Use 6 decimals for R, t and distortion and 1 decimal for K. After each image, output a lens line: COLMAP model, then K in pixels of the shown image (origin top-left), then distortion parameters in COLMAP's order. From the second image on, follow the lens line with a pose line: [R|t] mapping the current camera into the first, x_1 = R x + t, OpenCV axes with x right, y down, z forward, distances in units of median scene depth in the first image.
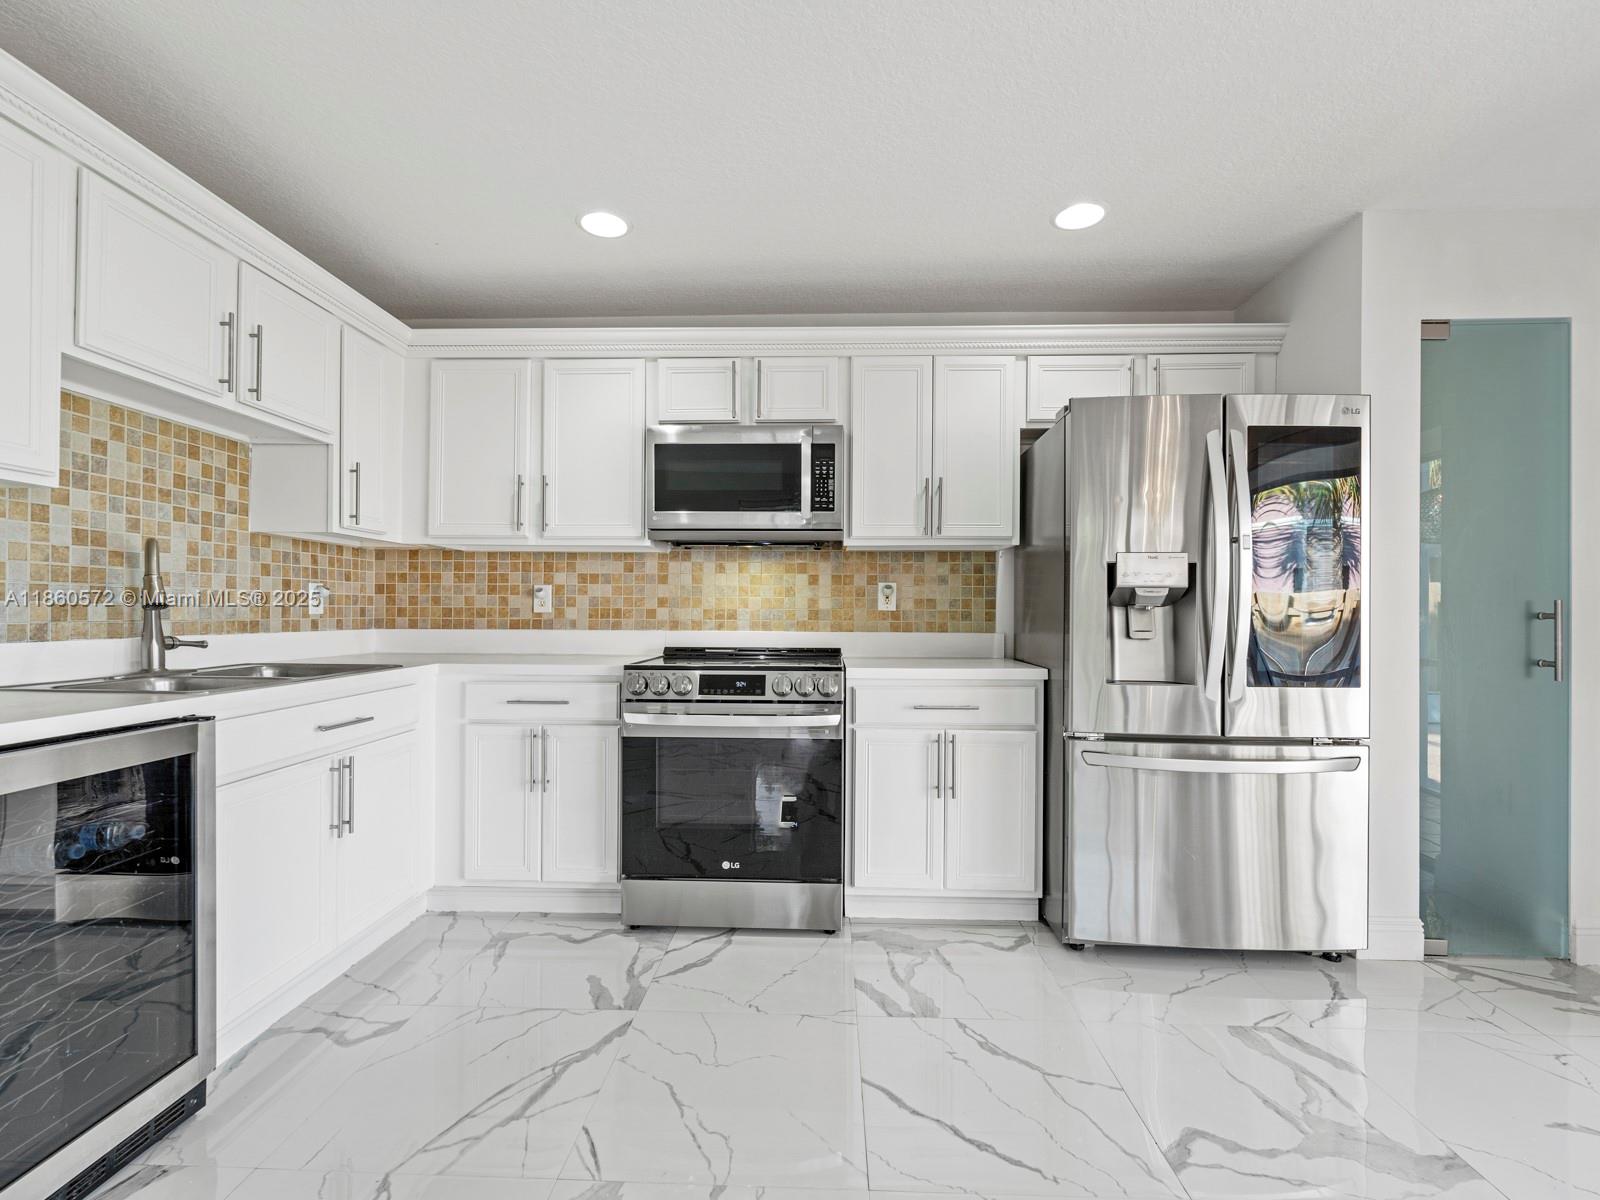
lens RADIAL K [[741.9, 0, 793.7], [0, 741.9, 608.9], [0, 0, 1]] dist [-0.000453, -0.001015]
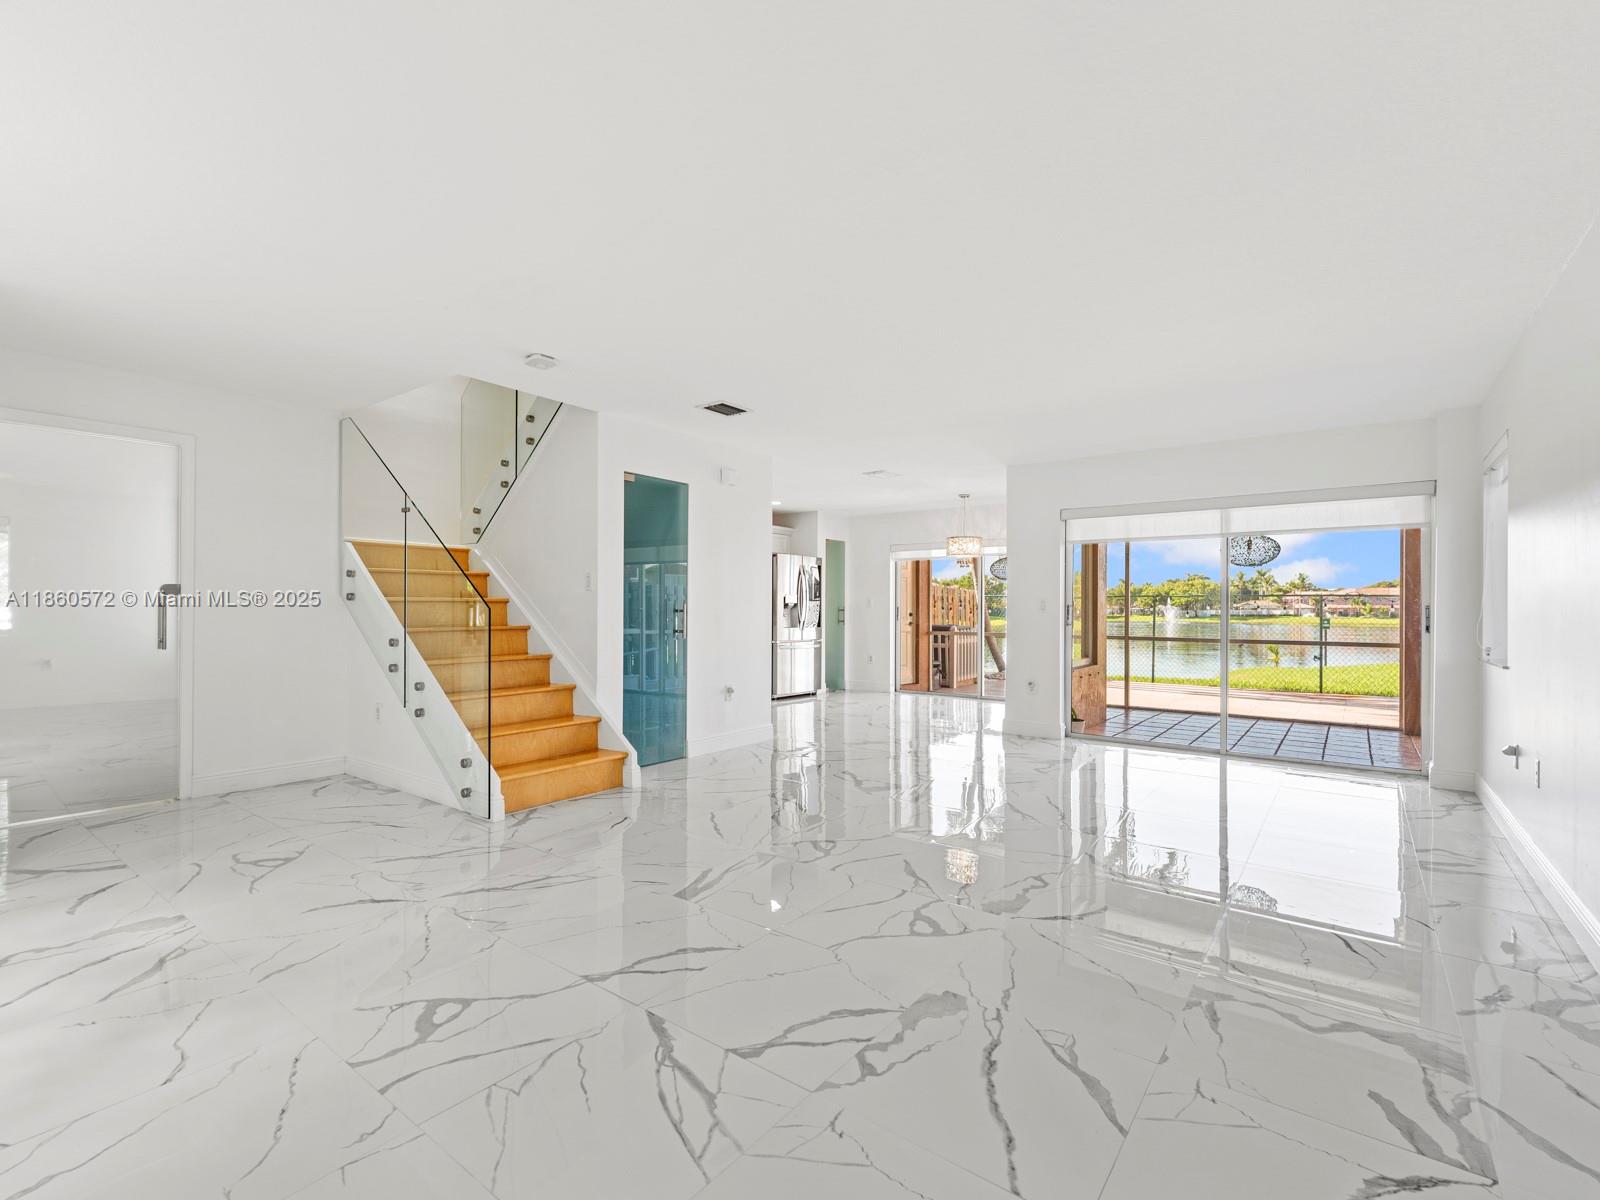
lens RADIAL K [[731.5, 0, 796.5], [0, 731.5, 609.1], [0, 0, 1]] dist [0.002149, -0.001102]
pose [[0.574386, -0.002010, 0.818582, -2.214876], [-0.004882, 0.999971, 0.005881, -0.016892], [-0.818570, -0.007374, 0.574359, -1.041086]]
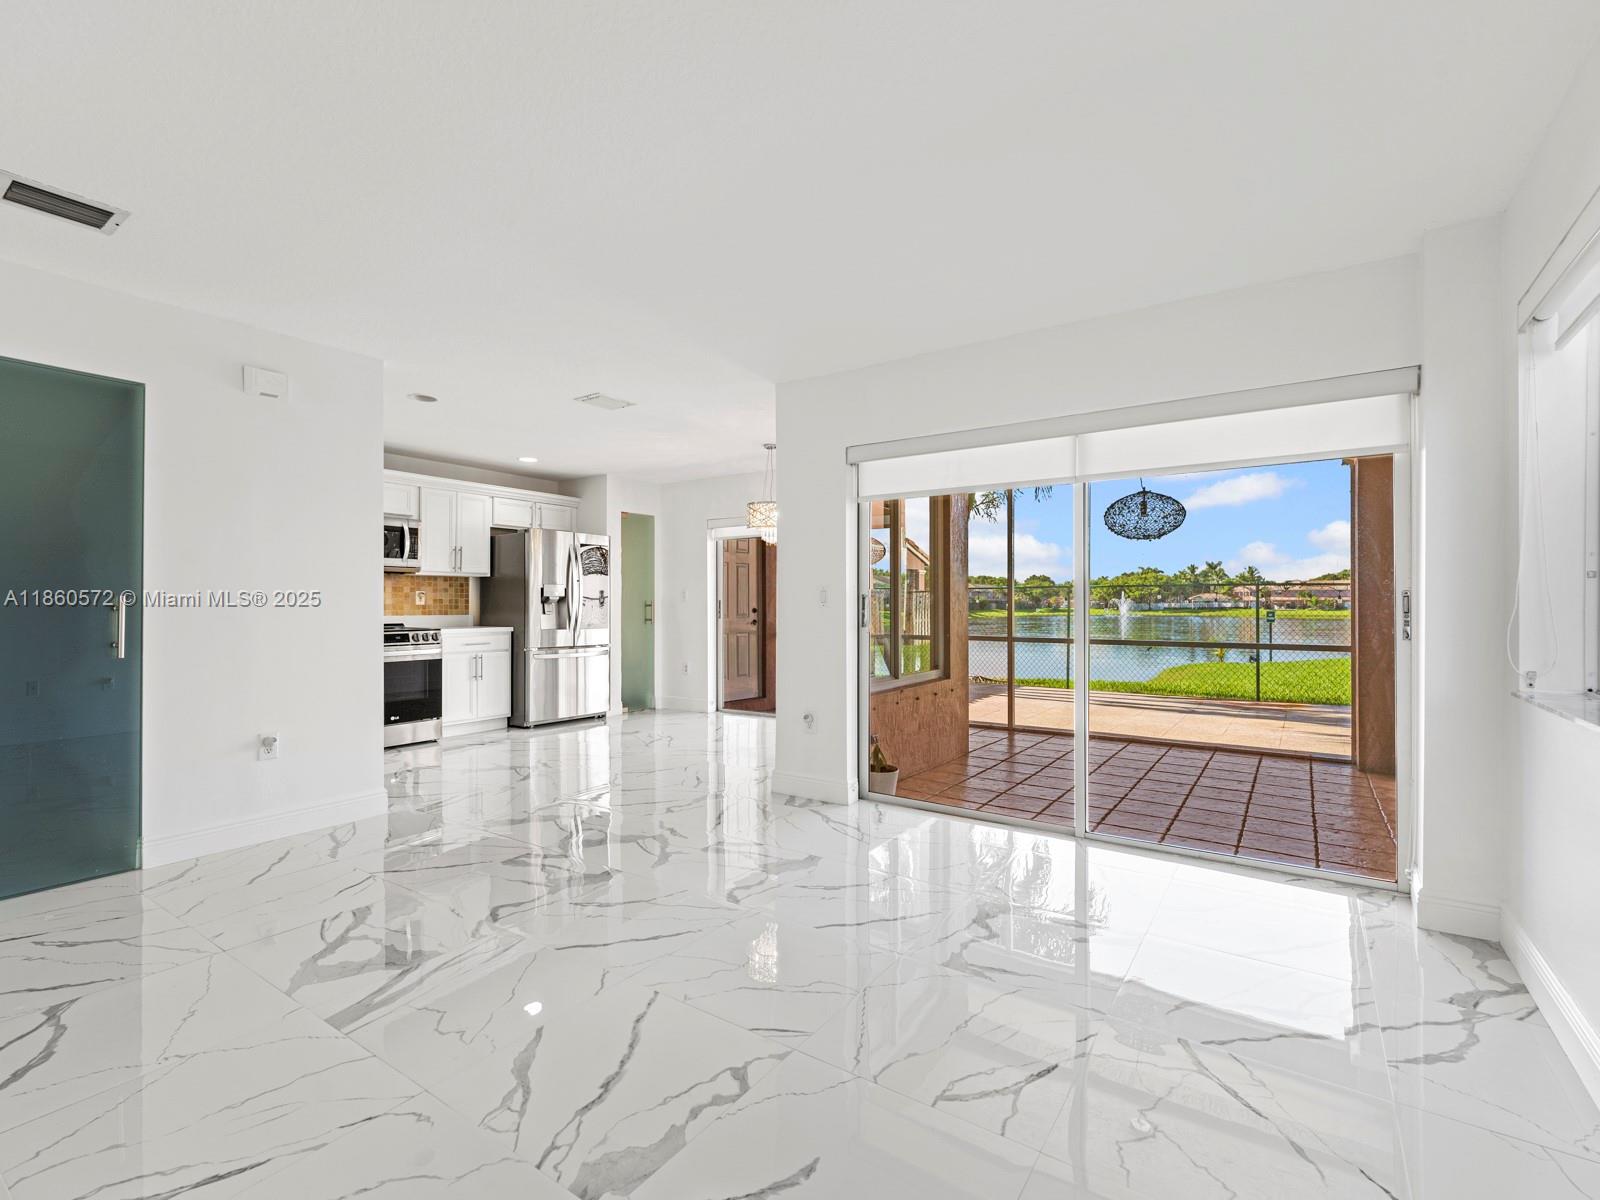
lens RADIAL K [[734.9, 0, 794.7], [0, 734.9, 603.0], [0, 0, 1]] dist [-0.000295, -0.001236]
pose [[0.535009, -0.003507, 0.844839, -1.190825], [0.000703, 0.999993, 0.003706, -0.010658], [-0.844846, -0.001388, 0.535008, -1.103659]]
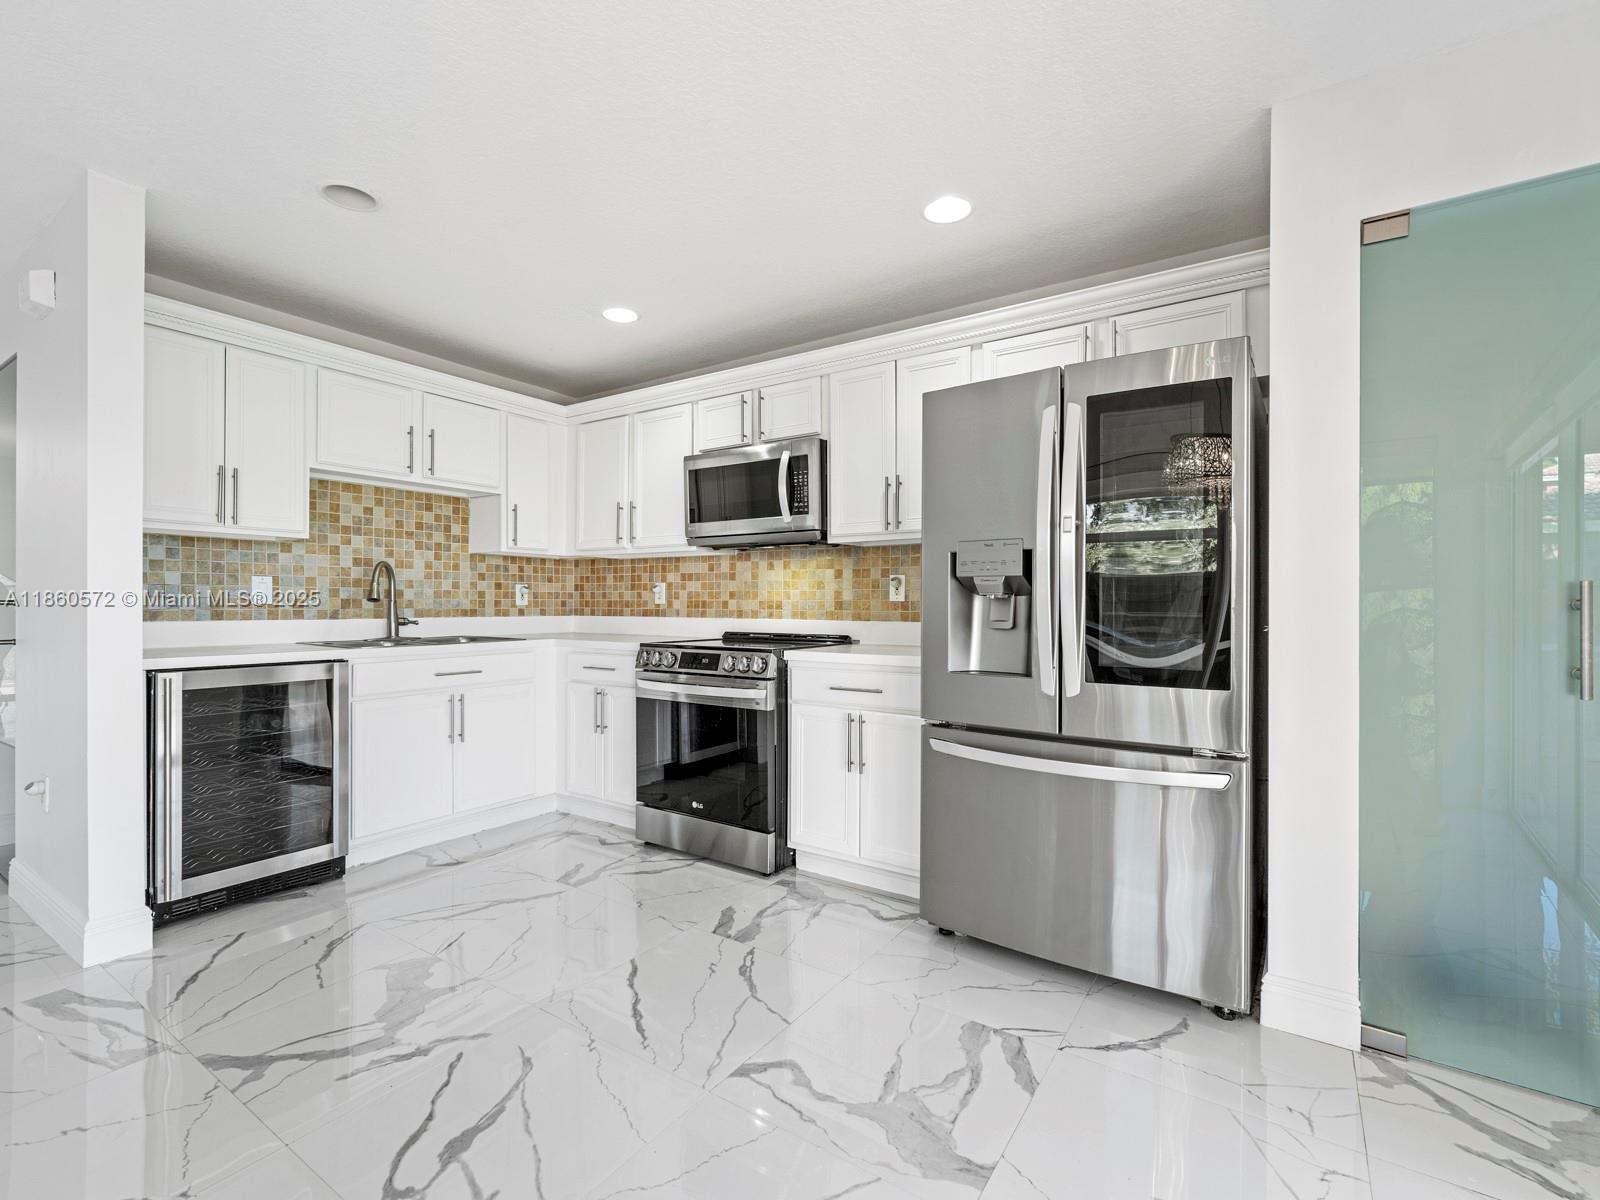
lens RADIAL K [[734.9, 0, 794.7], [0, 734.9, 603.0], [0, 0, 1]] dist [-0.000295, -0.001236]
pose [[0.846531, -0.002858, -0.532332, 0.645475], [0.003579, 0.999994, 0.000323, 0.004369], [0.532328, -0.002179, 0.846536, 0.035681]]
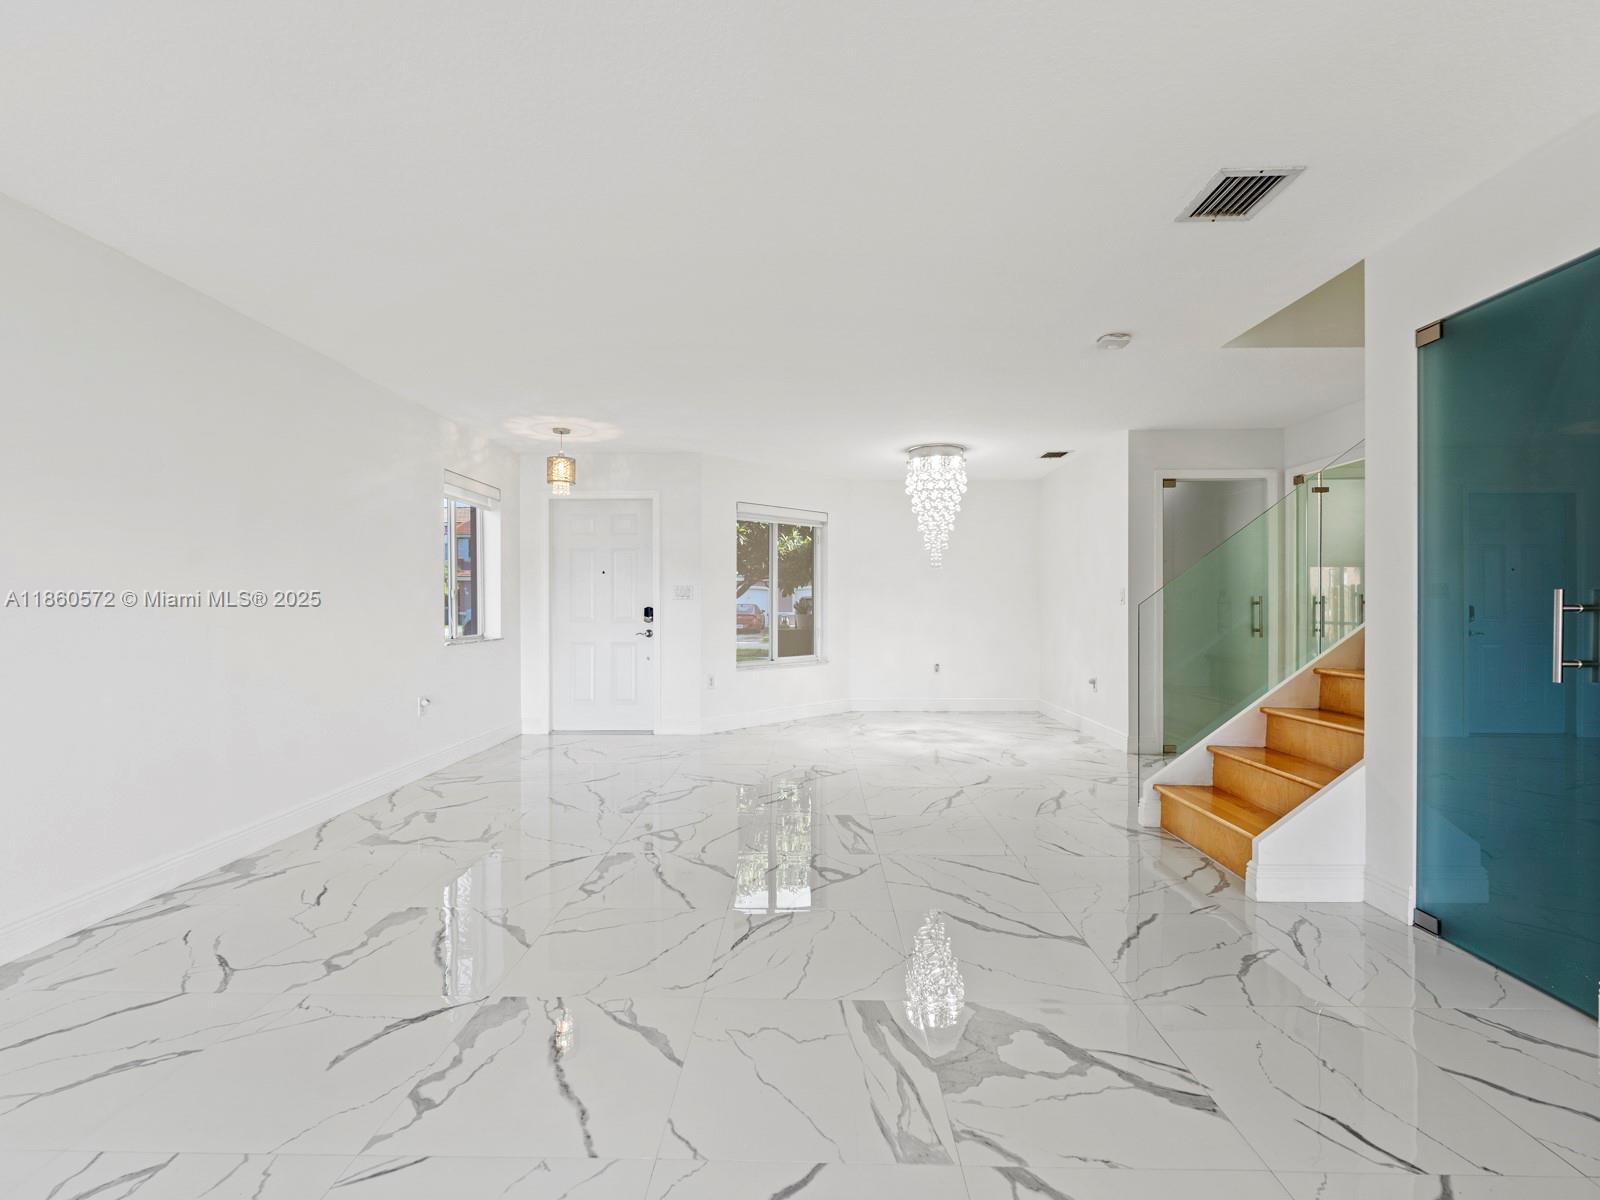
lens RADIAL K [[734.9, 0, 794.7], [0, 734.9, 603.0], [0, 0, 1]] dist [-0.000295, -0.001236]
pose [[0.016546, -0.008580, -0.999826, -0.107236], [0.004819, 0.999952, -0.008502, -0.001596], [0.999851, -0.004678, 0.016587, -0.449453]]
